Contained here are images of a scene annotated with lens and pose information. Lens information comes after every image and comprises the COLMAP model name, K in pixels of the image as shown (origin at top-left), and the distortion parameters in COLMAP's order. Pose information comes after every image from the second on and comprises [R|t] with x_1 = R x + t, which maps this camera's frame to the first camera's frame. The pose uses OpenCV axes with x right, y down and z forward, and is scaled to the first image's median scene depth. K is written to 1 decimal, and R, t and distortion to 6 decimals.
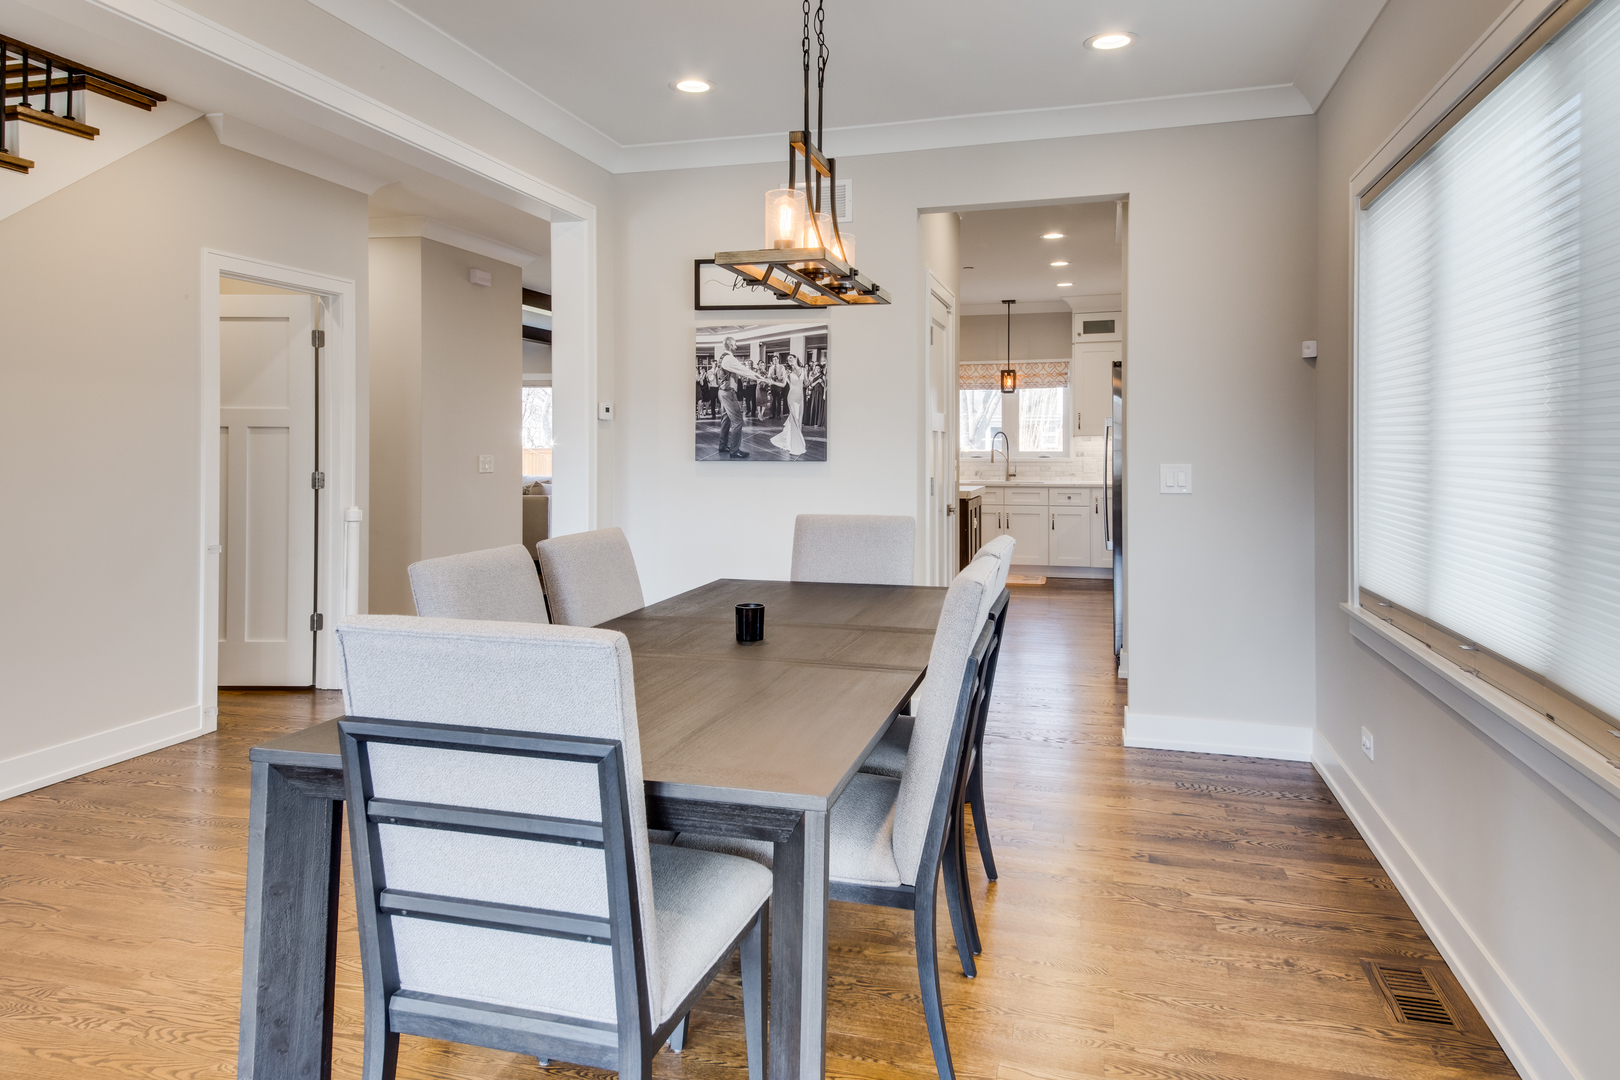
lens RADIAL K [[1070.5, 0, 808.0], [0, 1070.5, 479.8], [0, 0, 1]] dist [0.043260, -0.001836]
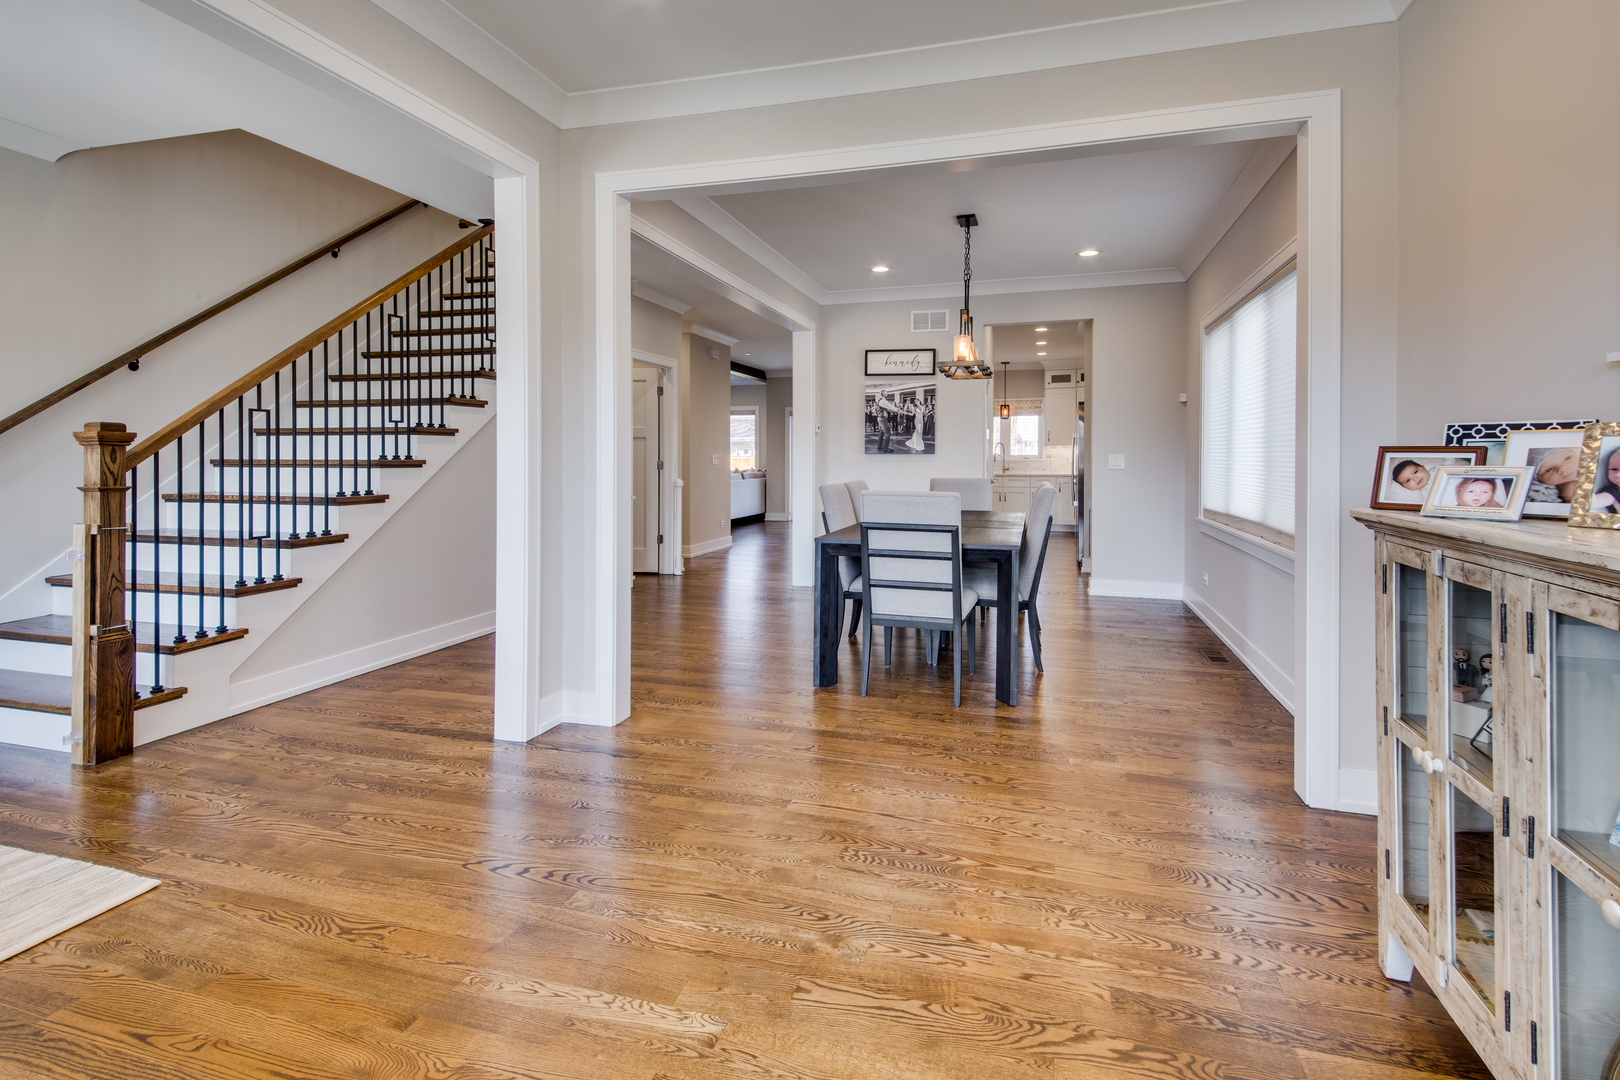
lens RADIAL K [[757.4, 0, 816.3], [0, 757.4, 489.6], [0, 0, 1]] dist [0.000675, -0.000770]
pose [[0.999590, 0.001804, -0.028578, -0.152752], [-0.001474, 0.999932, 0.011585, 0.030809], [0.028597, -0.011538, 0.999524, -0.367771]]
